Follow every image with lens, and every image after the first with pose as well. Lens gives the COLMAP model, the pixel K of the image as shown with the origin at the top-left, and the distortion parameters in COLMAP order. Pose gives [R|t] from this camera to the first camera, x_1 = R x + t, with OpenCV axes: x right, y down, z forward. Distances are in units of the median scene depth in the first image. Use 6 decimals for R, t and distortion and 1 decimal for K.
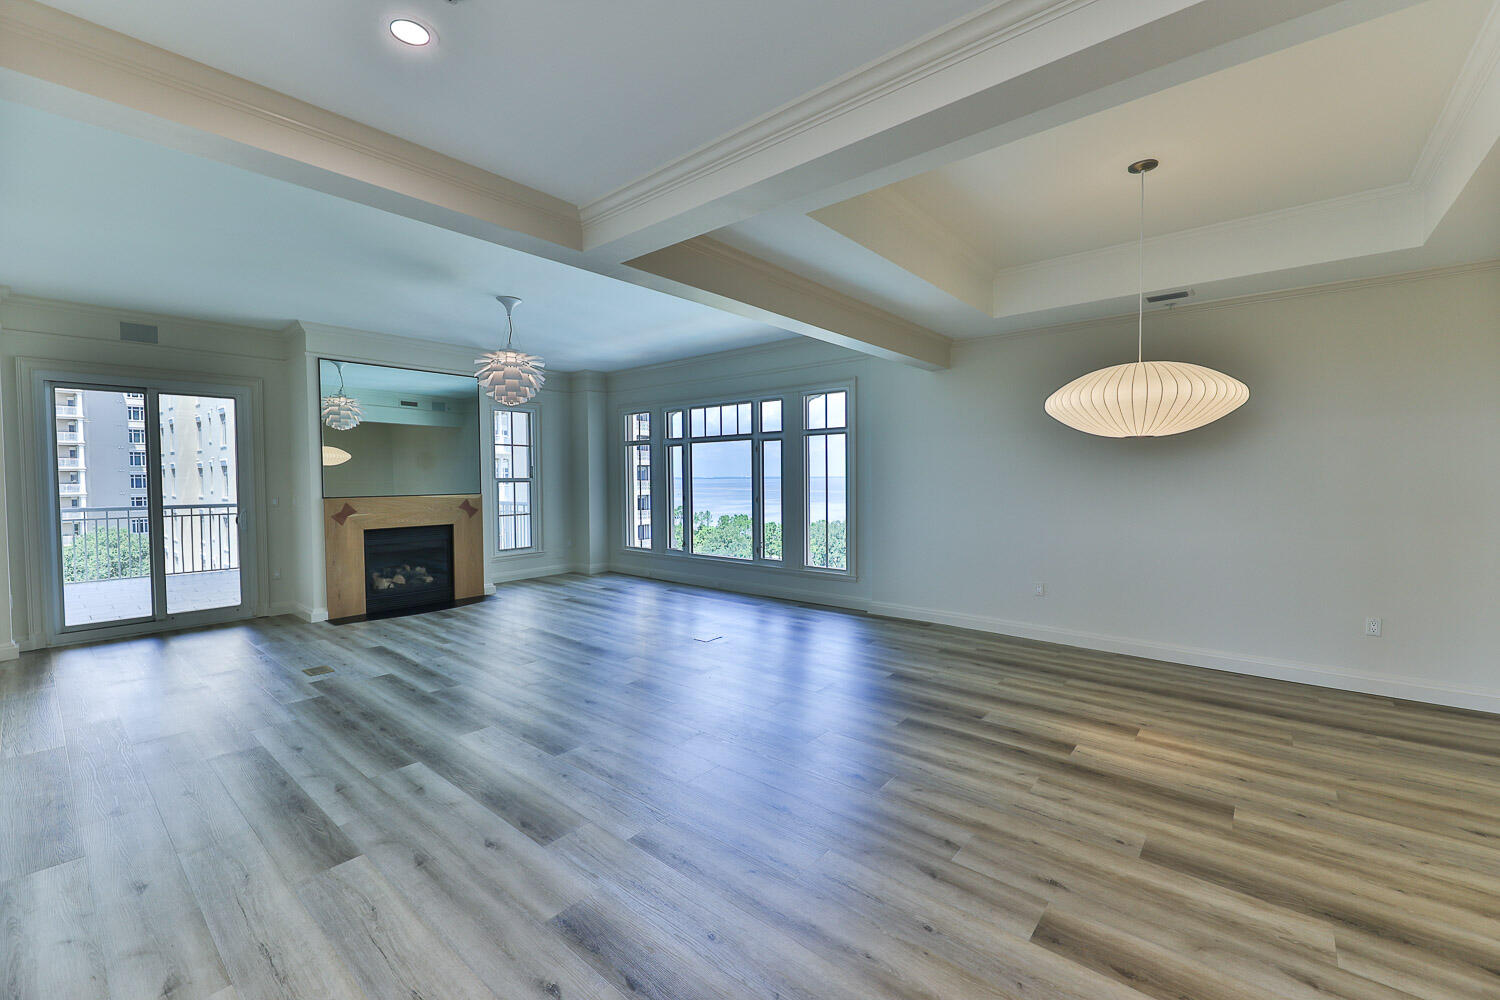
lens RADIAL K [[616.9, 0, 761.4], [0, 616.9, 493.5], [0, 0, 1]] dist [0.008241, -0.004323]
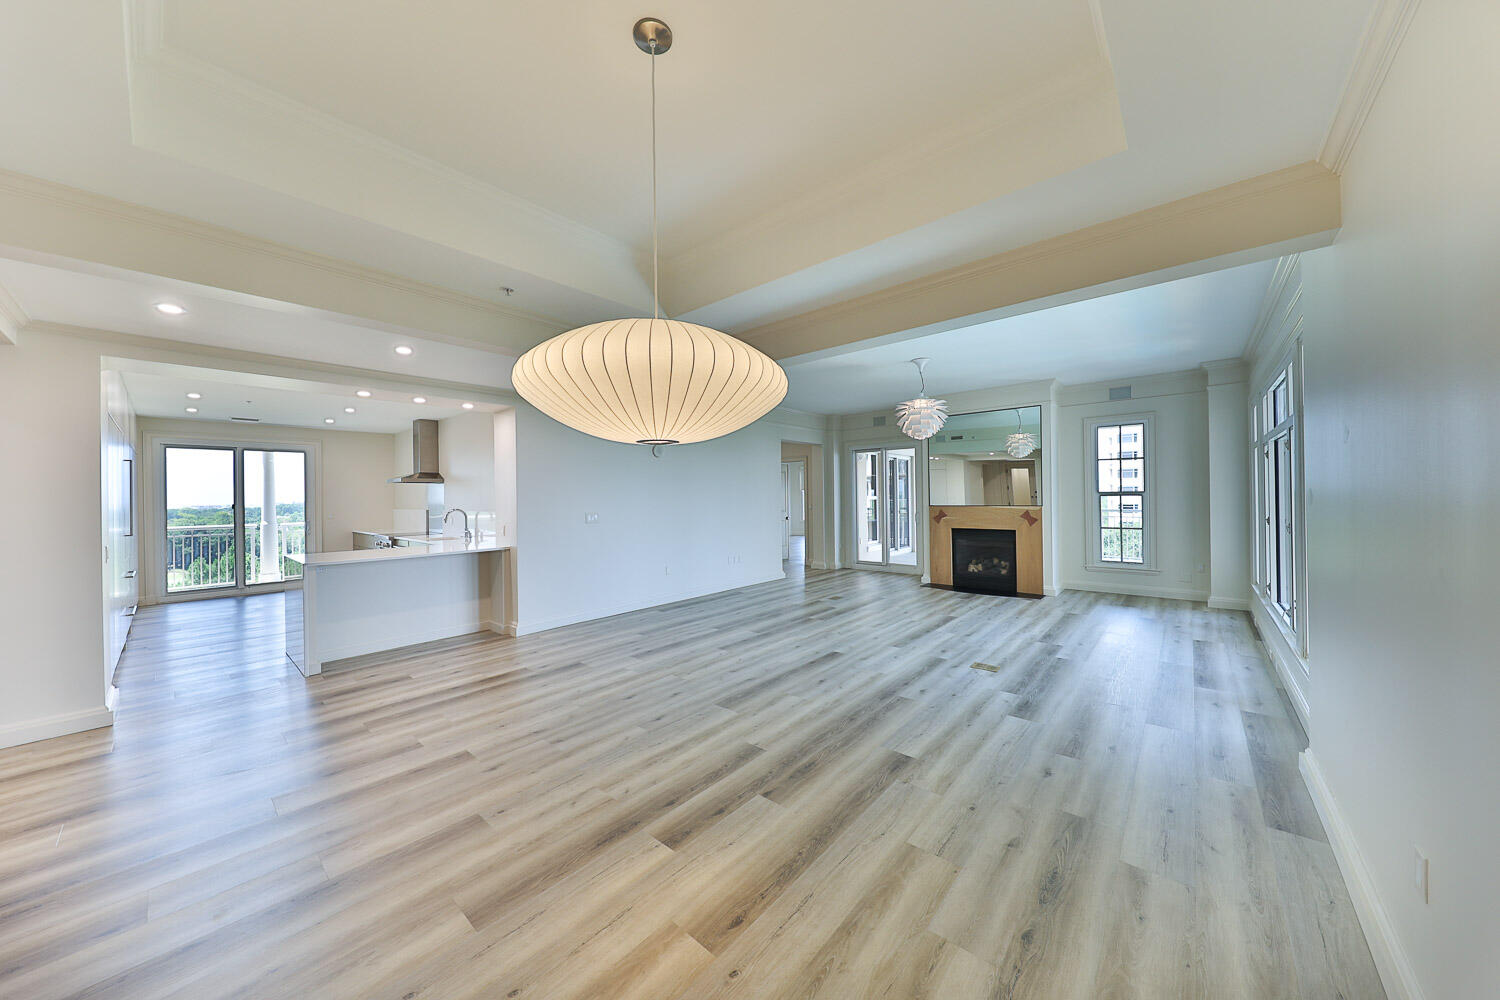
lens RADIAL K [[505.0, 0, 755.8], [0, 505.0, 494.8], [0, 0, 1]] dist [-0.000982, -0.002465]
pose [[-0.016269, 0.006283, -0.999848, 0.639607], [-0.016140, 0.999848, 0.006546, -0.023828], [0.999737, 0.016244, -0.016165, 0.623473]]
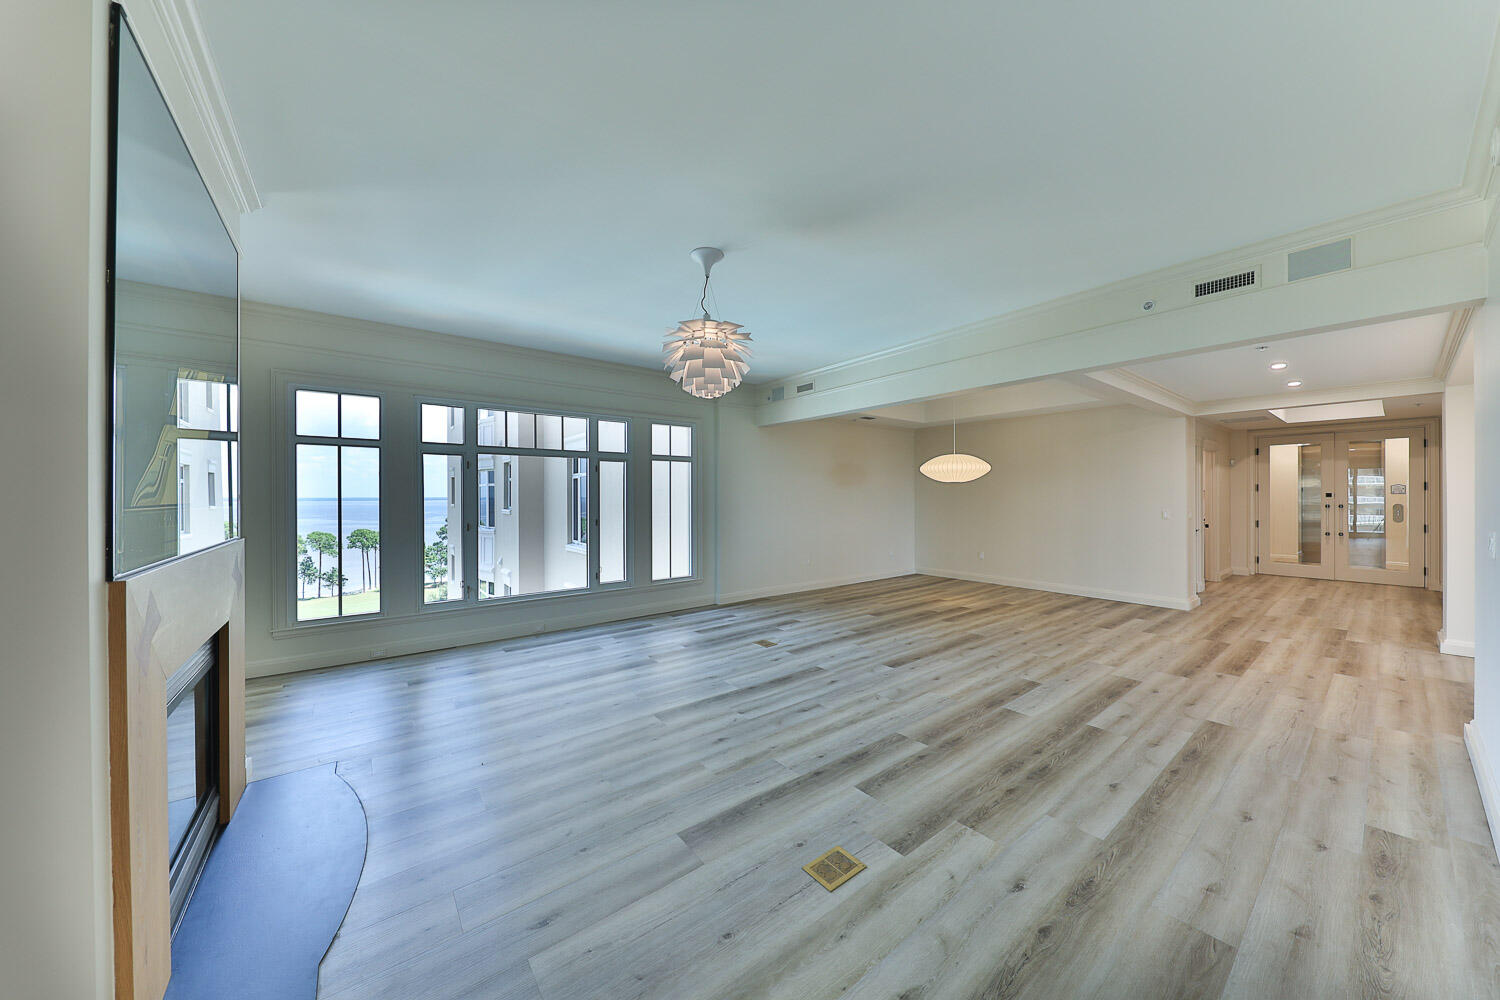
lens RADIAL K [[505.0, 0, 754.0], [0, 505.0, 497.8], [0, 0, 1]] dist [-0.000982, -0.002465]
pose [[0.209803, 0.002226, 0.977741, -0.915610], [0.028787, 0.999550, -0.008453, -0.017633], [-0.977320, 0.029920, 0.209644, 0.774880]]
